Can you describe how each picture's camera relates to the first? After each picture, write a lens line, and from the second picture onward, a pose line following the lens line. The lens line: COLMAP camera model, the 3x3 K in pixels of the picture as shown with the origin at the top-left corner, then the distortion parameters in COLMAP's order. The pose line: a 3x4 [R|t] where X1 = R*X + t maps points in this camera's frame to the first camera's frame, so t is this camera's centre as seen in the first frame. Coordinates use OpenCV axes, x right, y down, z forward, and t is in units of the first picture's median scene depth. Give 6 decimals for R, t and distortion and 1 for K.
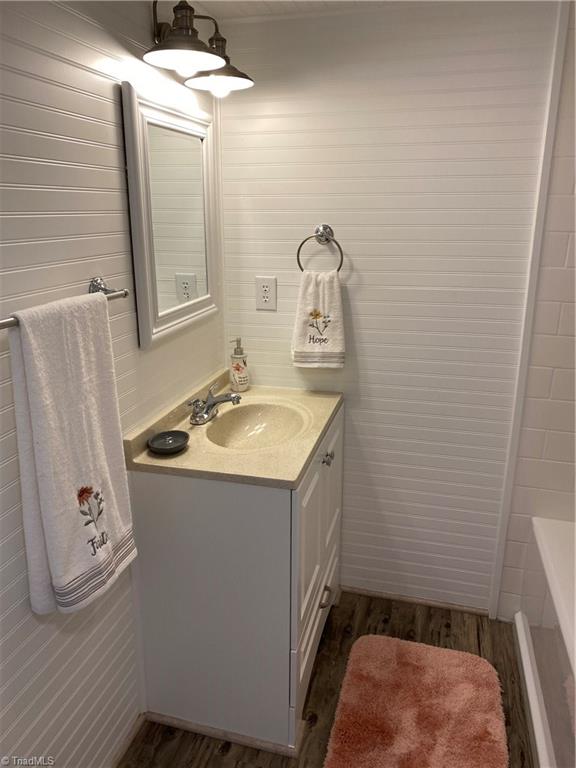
lens RADIAL K [[593.7, 0, 286.3], [0, 593.7, 381.1], [0, 0, 1]] dist [0.023891, -0.008966]
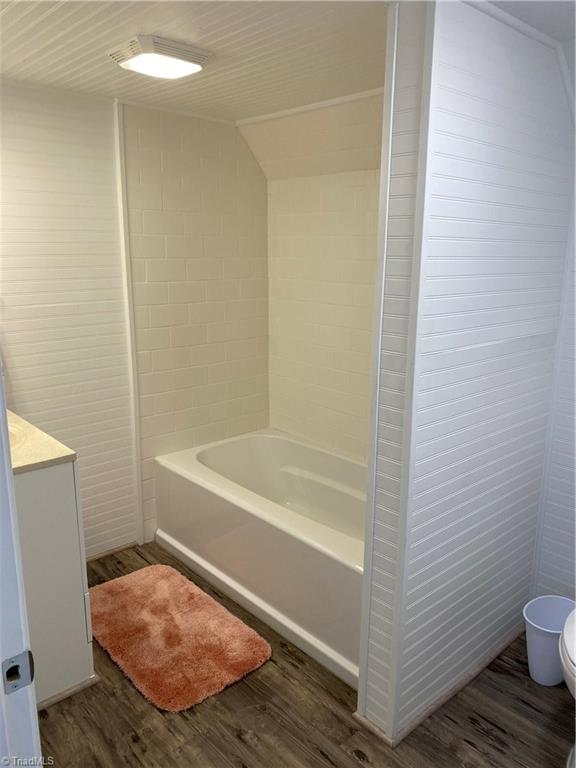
lens RADIAL K [[593.7, 0, 287.8], [0, 593.7, 384.9], [0, 0, 1]] dist [0.023891, -0.008966]
pose [[0.540634, -0.190490, 0.819407, -0.584277], [0.228095, 0.970732, 0.075175, 0.026106], [-0.809746, 0.146260, 0.568261, -0.094416]]
